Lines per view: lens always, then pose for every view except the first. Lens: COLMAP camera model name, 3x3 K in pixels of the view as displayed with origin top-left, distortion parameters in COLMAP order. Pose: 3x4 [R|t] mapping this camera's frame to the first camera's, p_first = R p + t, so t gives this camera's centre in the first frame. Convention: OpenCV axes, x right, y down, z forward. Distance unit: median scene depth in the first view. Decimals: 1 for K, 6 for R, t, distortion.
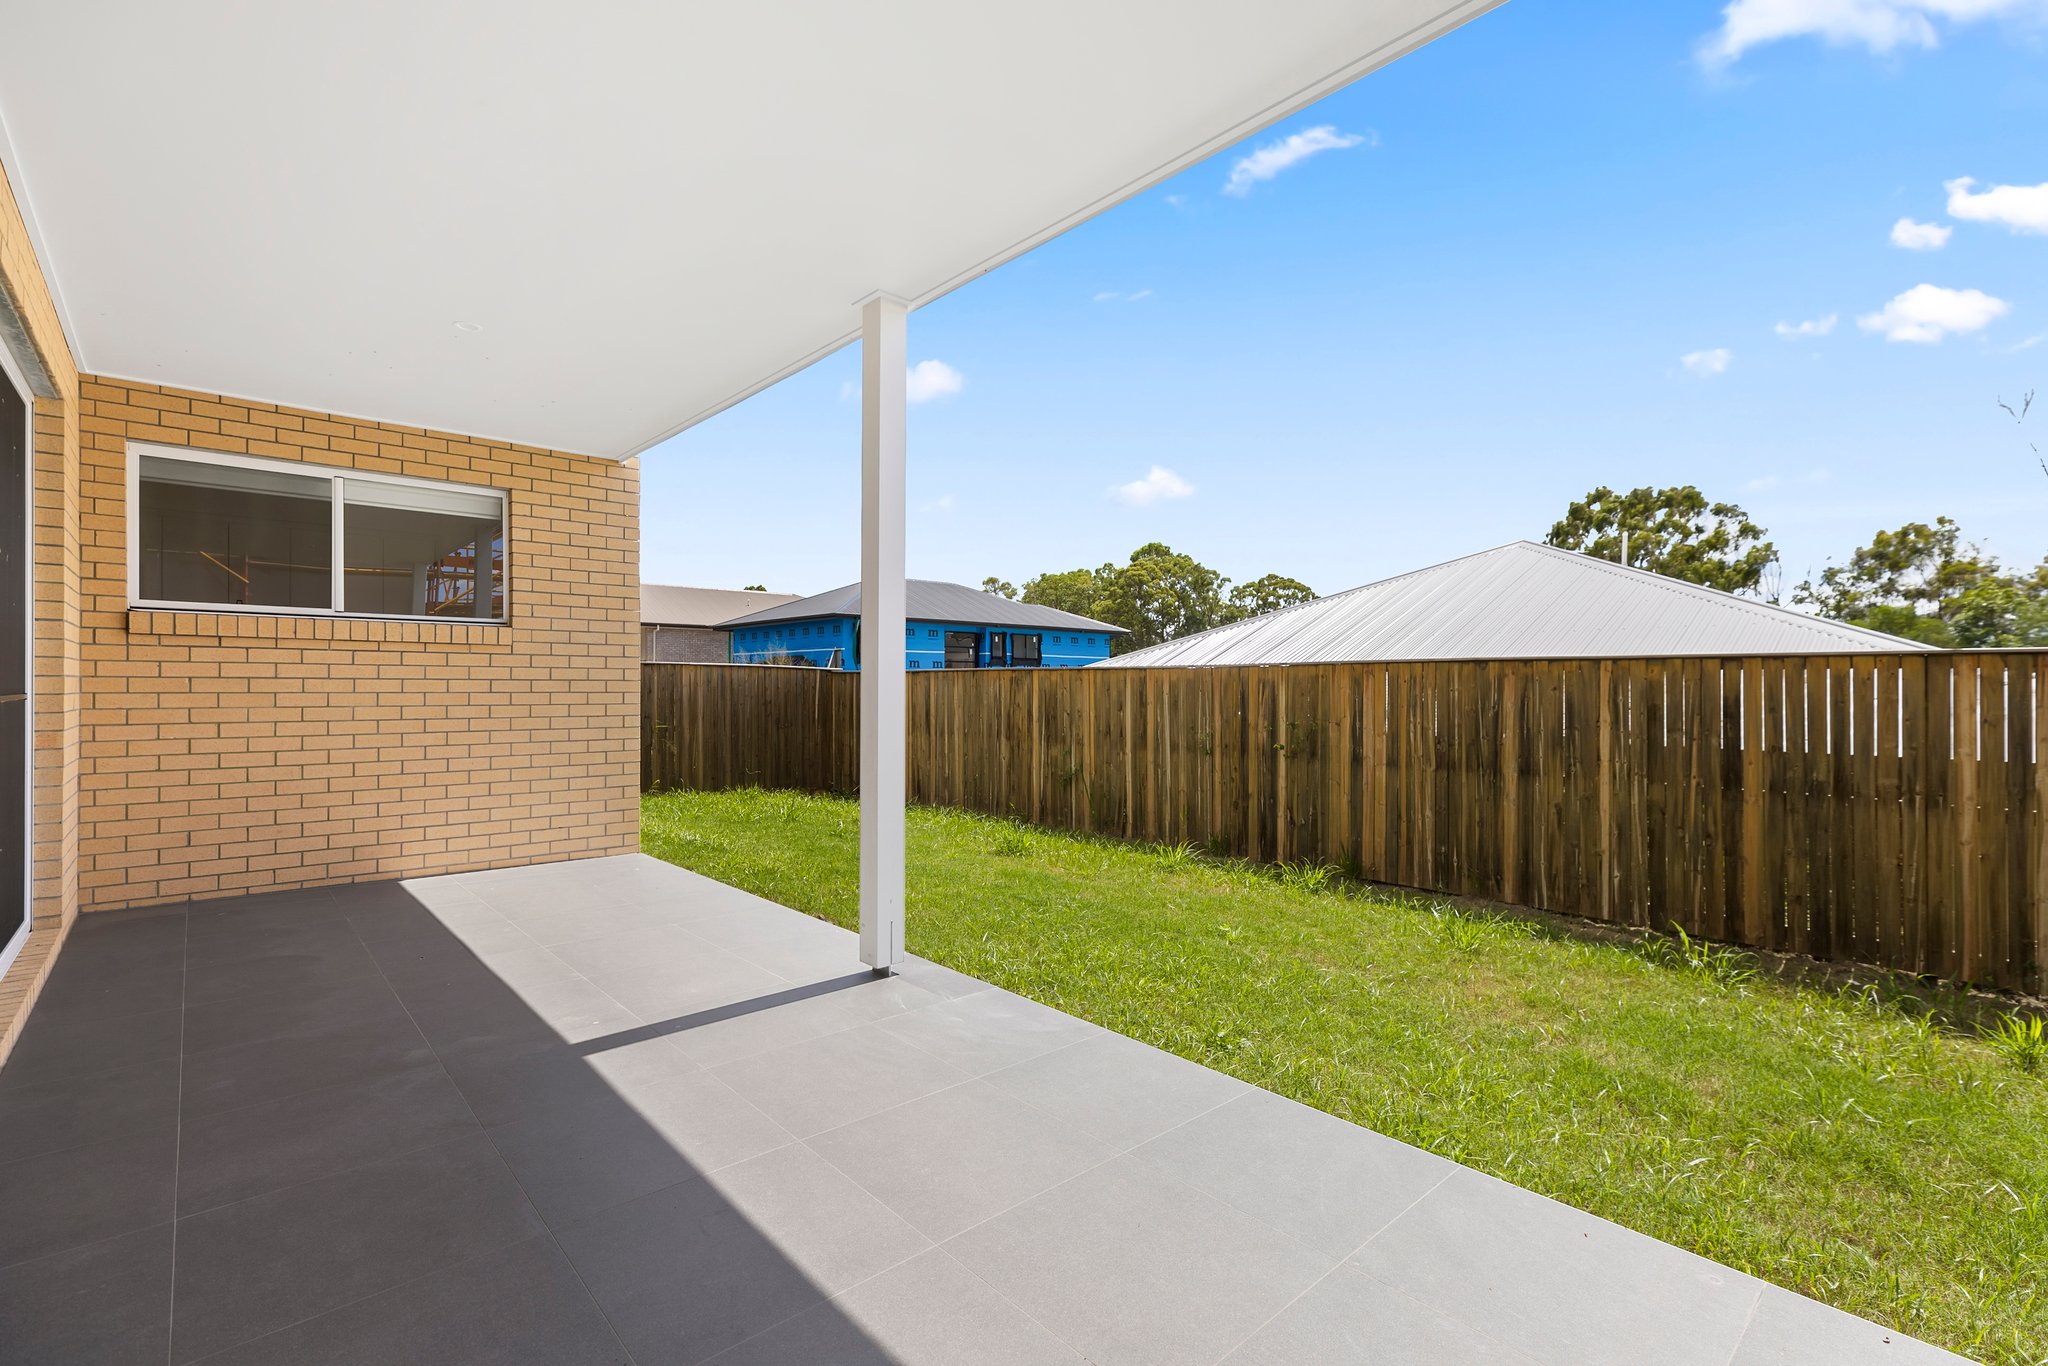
lens RADIAL K [[927.9, 0, 1014.8], [0, 927.9, 688.2], [0, 0, 1]] dist [0.005821, -0.000005]
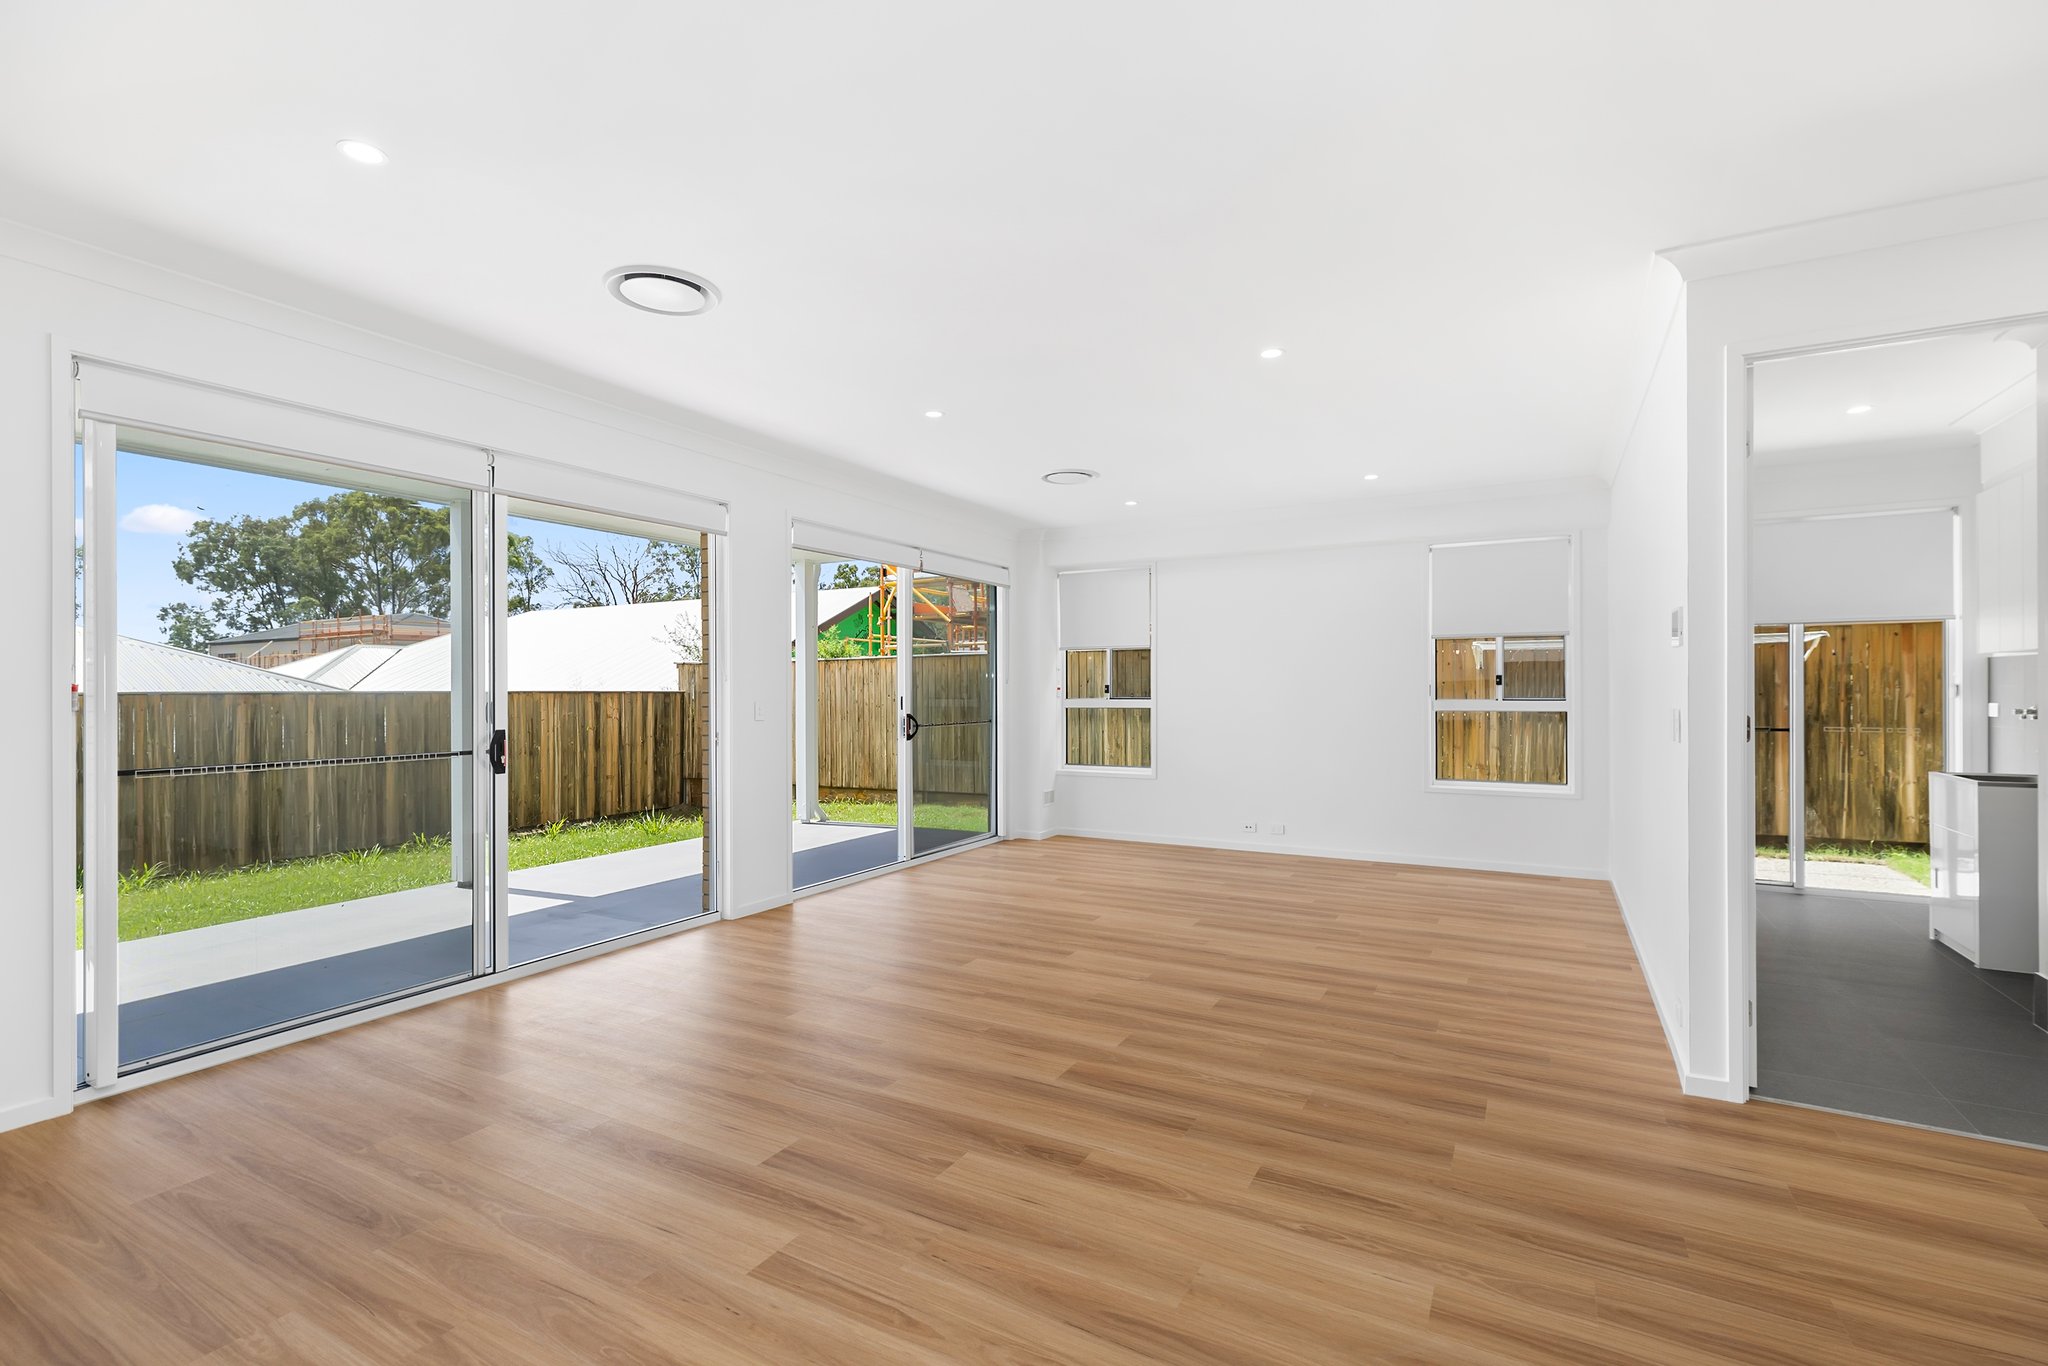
lens RADIAL K [[927.9, 0, 1023.4], [0, 927.9, 684.9], [0, 0, 1]] dist [0.005821, -0.000005]
pose [[-0.318422, 0.002613, 0.947946, -0.828550], [0.005625, 0.999984, -0.000867, -0.024509], [-0.947932, 0.005056, -0.318431, 0.222313]]
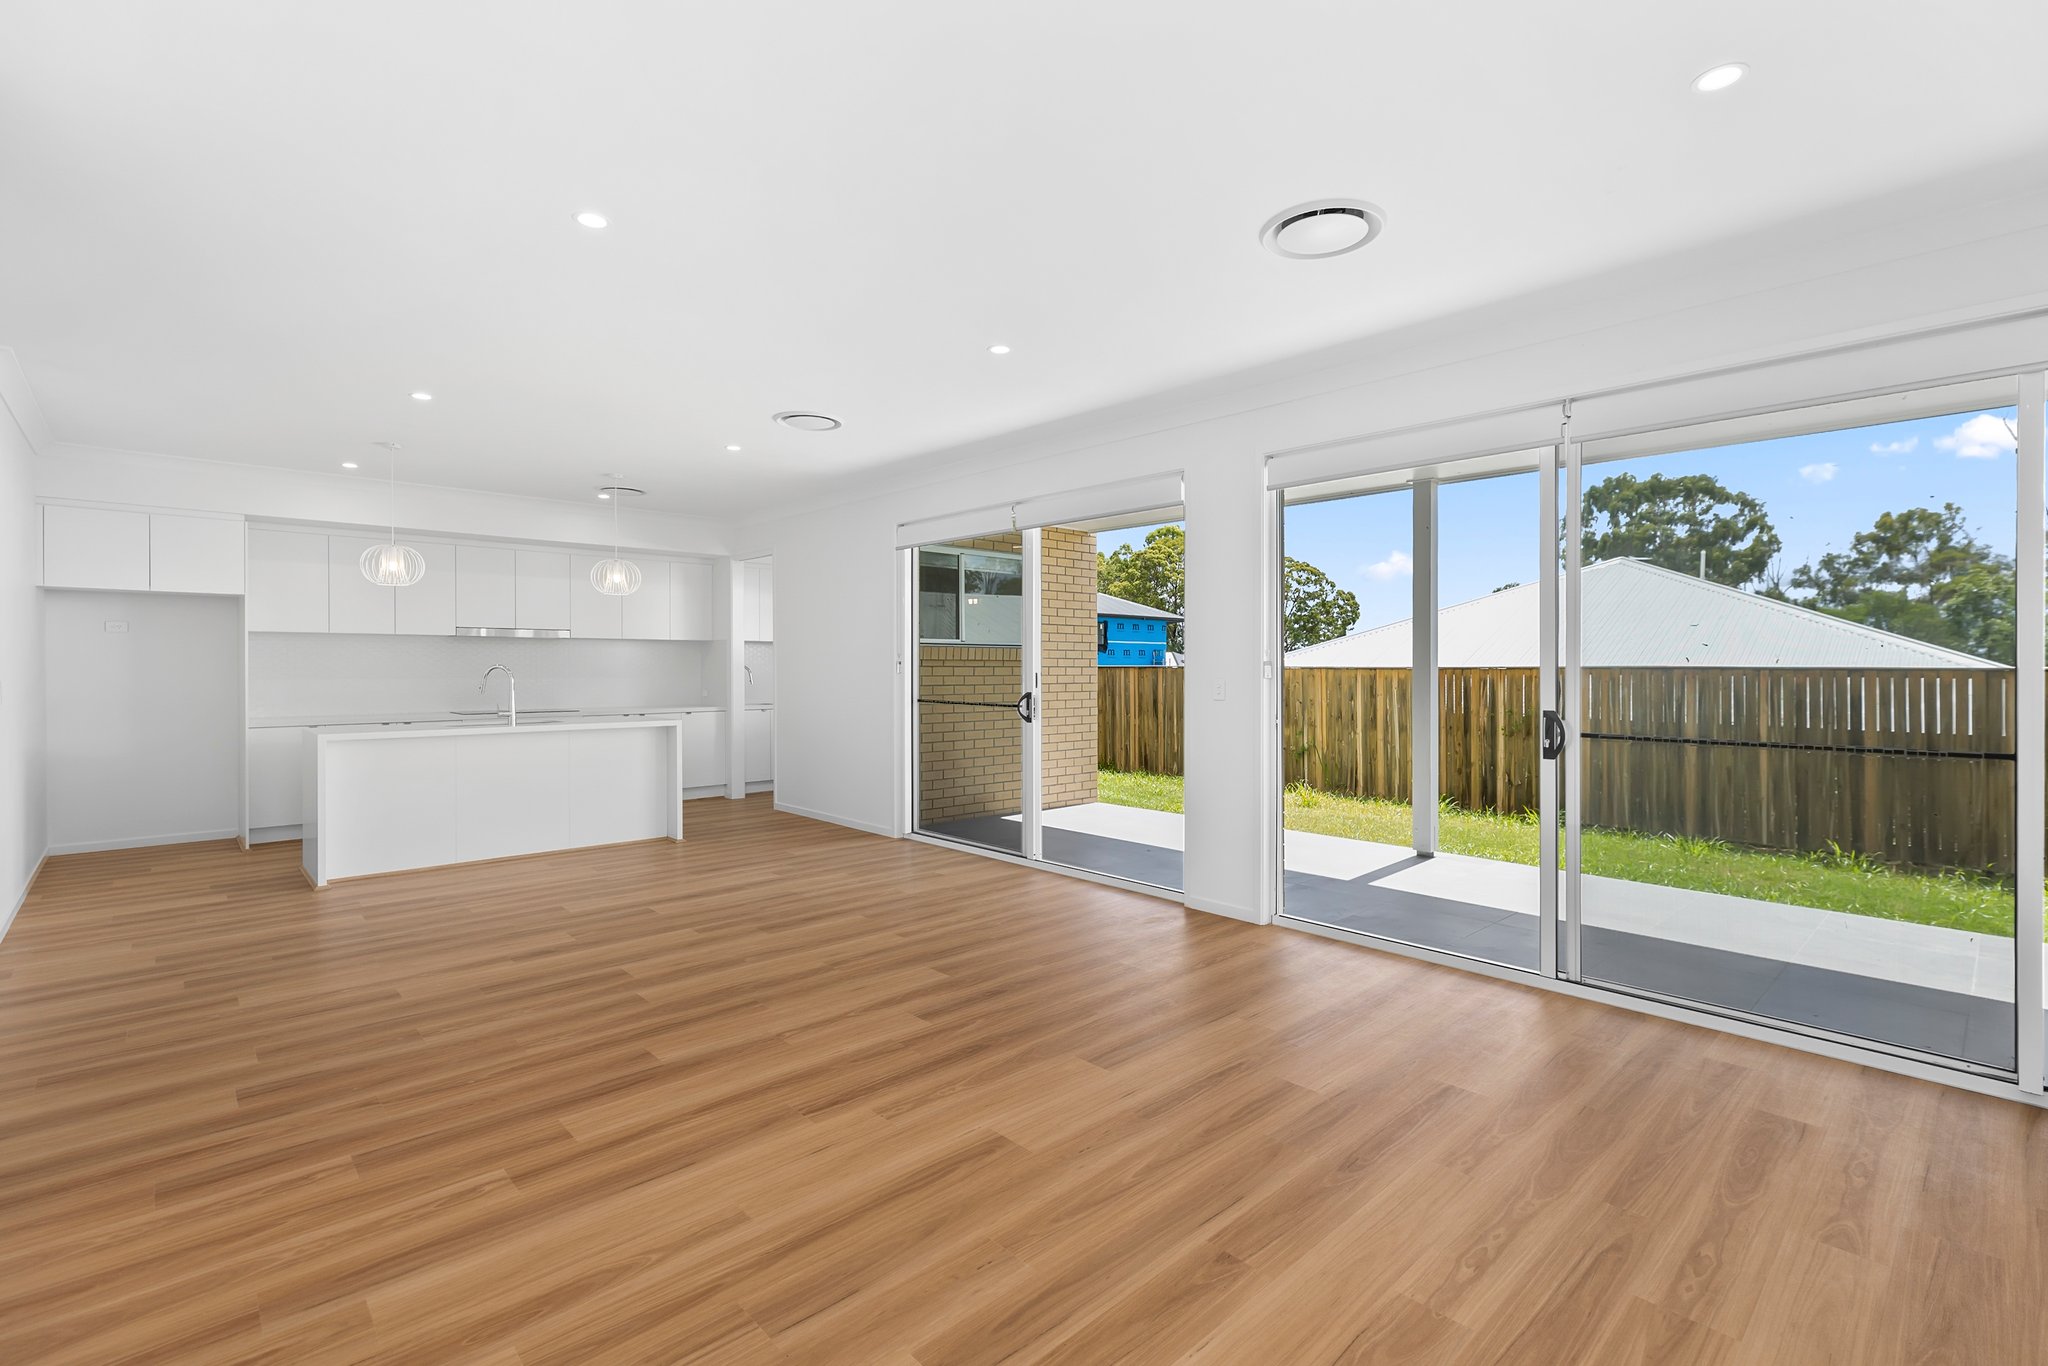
lens RADIAL K [[927.9, 0, 1032.3], [0, 927.9, 668.6], [0, 0, 1]] dist [0.005821, -0.000005]
pose [[0.999871, -0.000227, 0.016030, -0.356776], [0.000217, 1.000000, 0.000668, -0.021358], [-0.016030, -0.000664, 0.999871, -0.298724]]
